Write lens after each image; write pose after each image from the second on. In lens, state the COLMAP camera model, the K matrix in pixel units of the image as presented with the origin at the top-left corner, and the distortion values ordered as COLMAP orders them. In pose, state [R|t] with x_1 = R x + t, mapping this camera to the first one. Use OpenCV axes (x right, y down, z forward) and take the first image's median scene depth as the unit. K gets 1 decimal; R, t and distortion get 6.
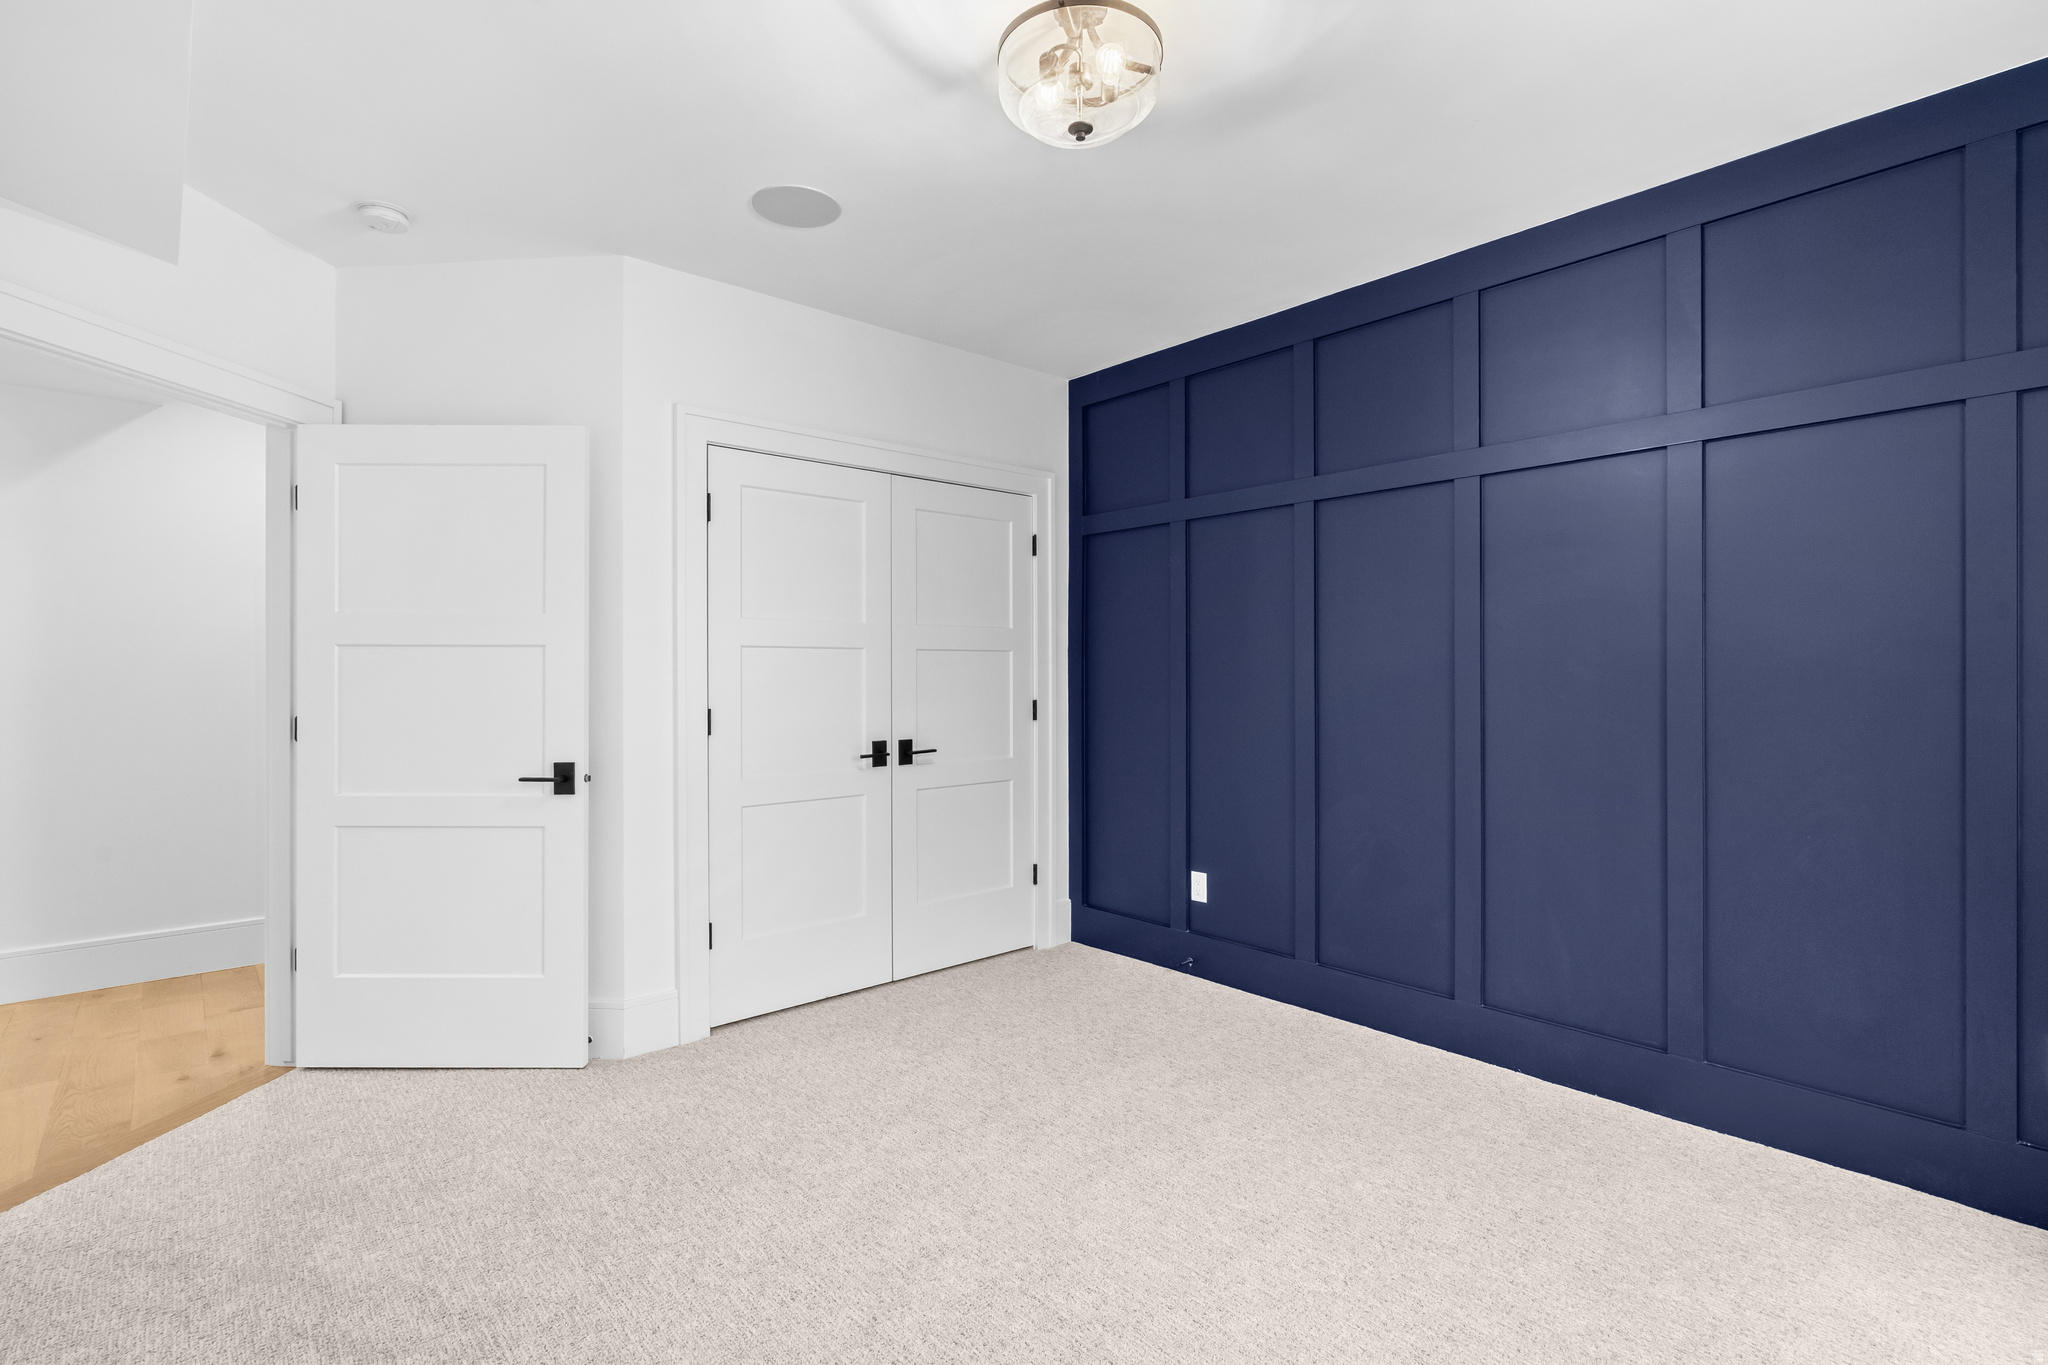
lens RADIAL K [[941.5, 0, 1019.3], [0, 941.5, 681.3], [0, 0, 1]] dist [-0.004050, 0.000047]
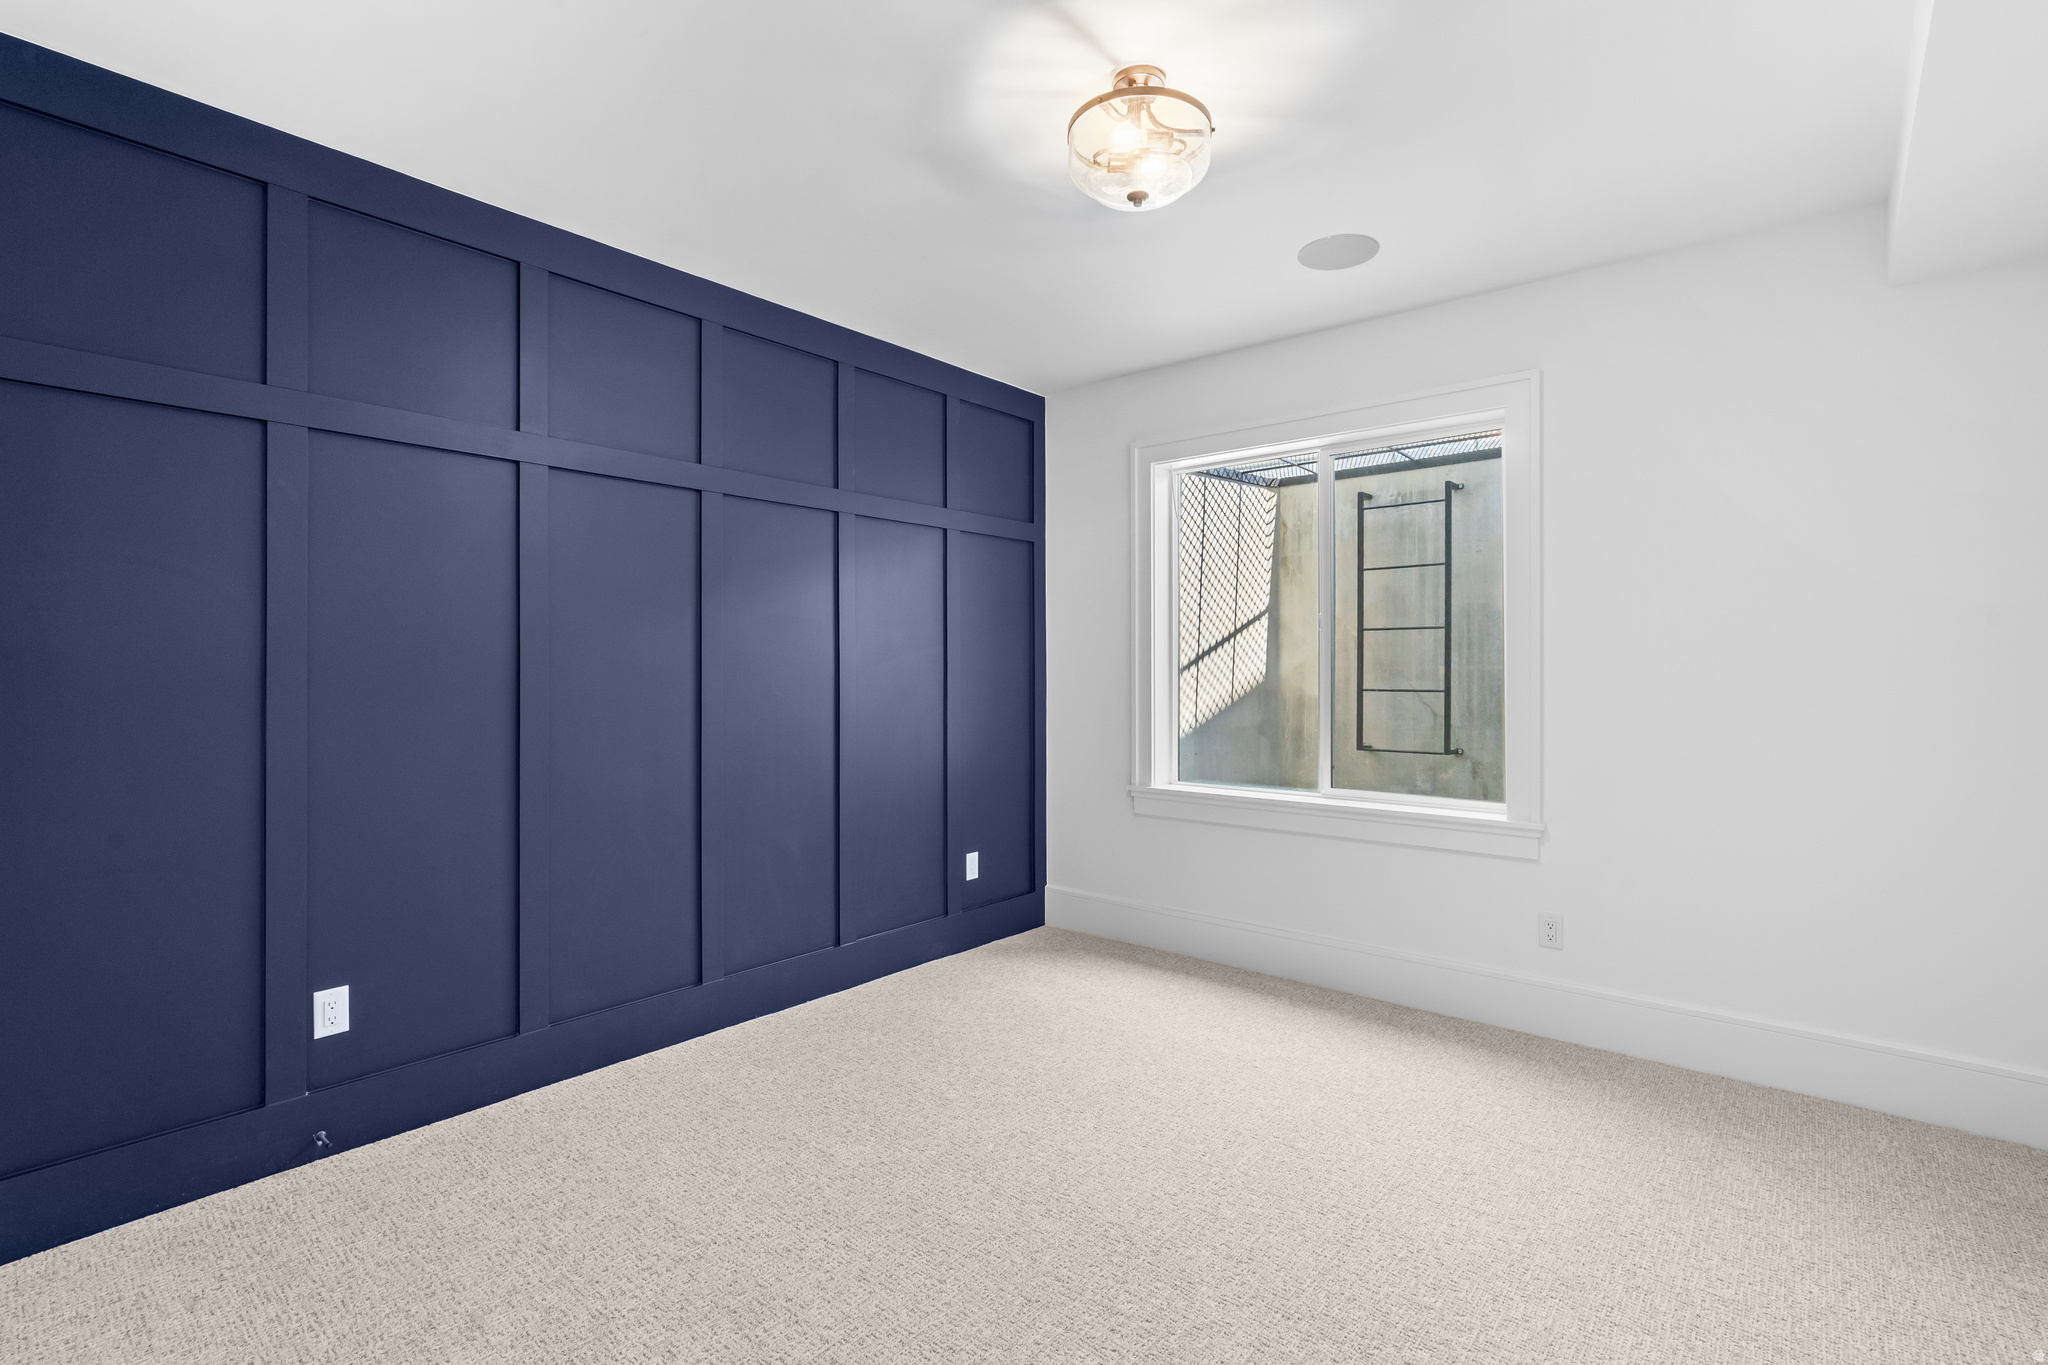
lens RADIAL K [[941.5, 0, 1019.3], [0, 941.5, 681.3], [0, 0, 1]] dist [-0.004050, 0.000047]
pose [[-0.145381, -0.008865, 0.989336, -1.390520], [0.000435, 0.999959, 0.009024, -0.027002], [-0.989376, 0.001743, -0.145372, 1.755696]]
